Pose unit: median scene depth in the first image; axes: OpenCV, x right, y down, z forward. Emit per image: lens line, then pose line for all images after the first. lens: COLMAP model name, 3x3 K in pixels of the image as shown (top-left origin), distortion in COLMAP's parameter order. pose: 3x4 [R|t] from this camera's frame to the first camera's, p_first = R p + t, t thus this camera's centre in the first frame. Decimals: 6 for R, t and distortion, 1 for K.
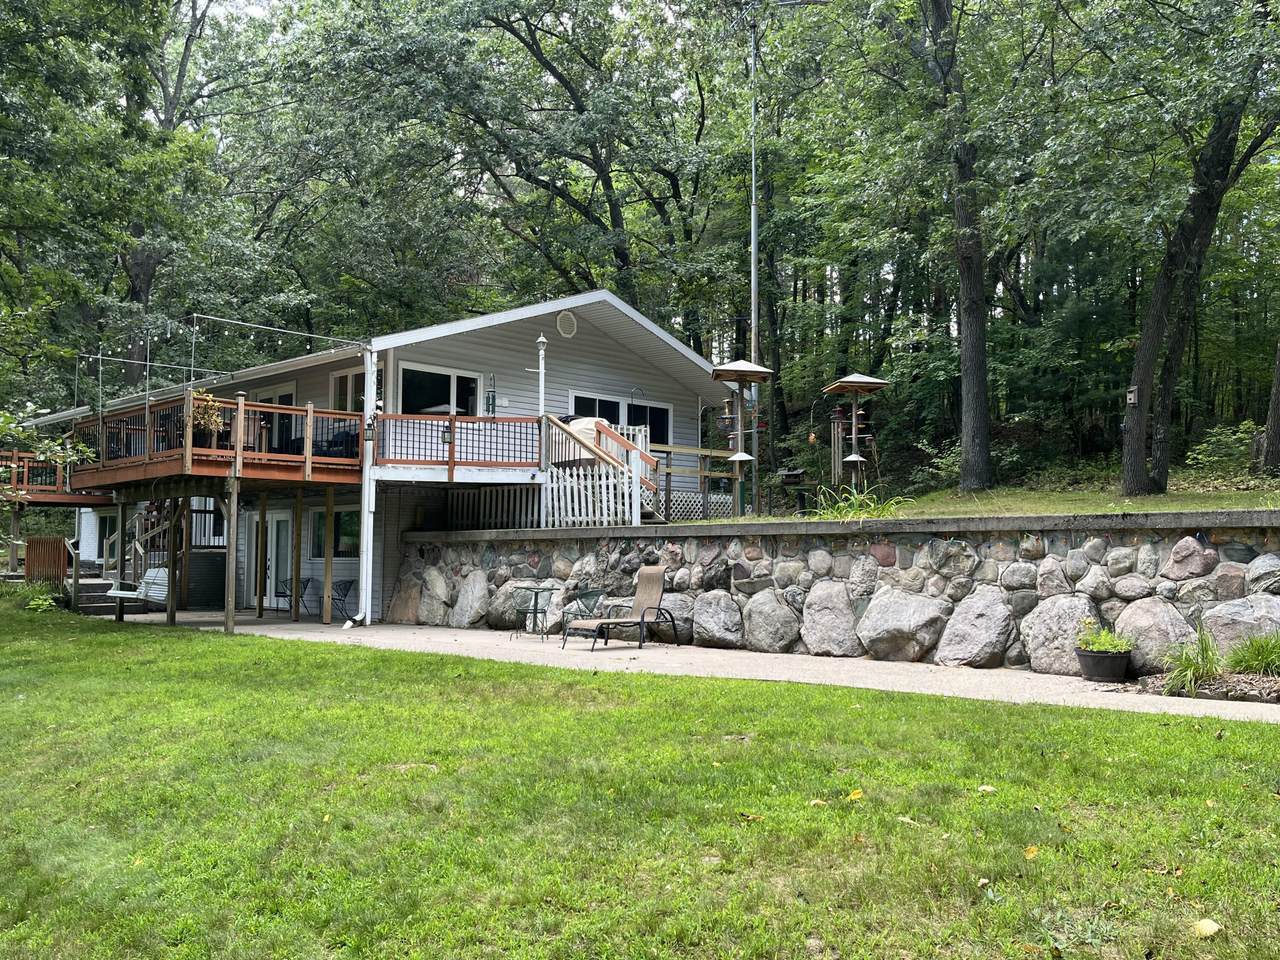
lens RADIAL K [[1113.6, 0, 640.0], [0, 1113.6, 480.0], [0, 0, 1]] dist [-0.000036, -0.002530]
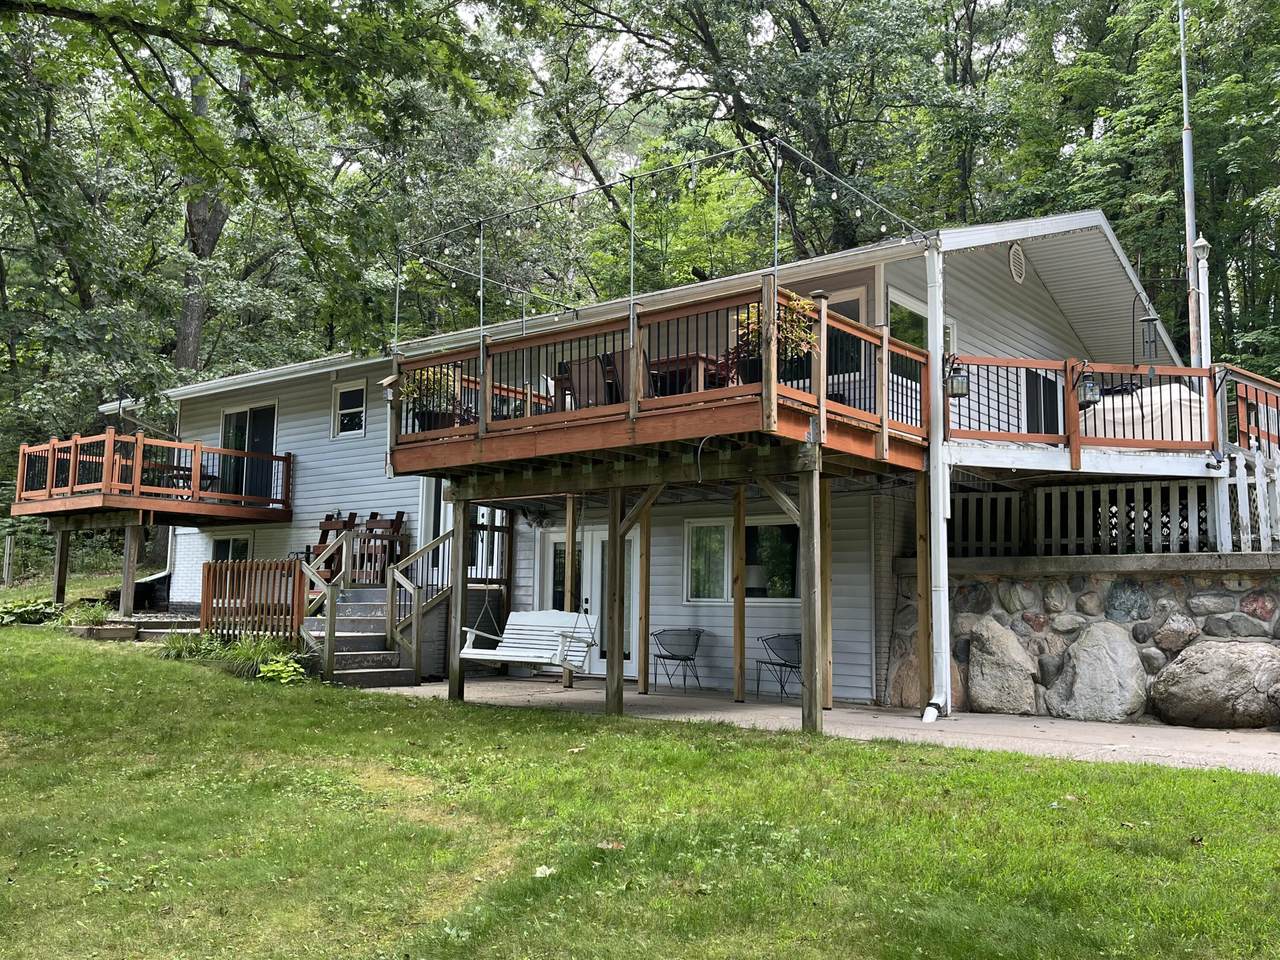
lens RADIAL K [[1121.4, 0, 640.0], [0, 1121.4, 480.0], [0, 0, 1]] dist [0.067678, -0.003501]
pose [[0.996049, 0.020920, 0.086303, -0.452234], [-0.017081, 0.998841, -0.044994, 0.037261], [-0.087144, 0.043342, 0.995252, 0.418627]]
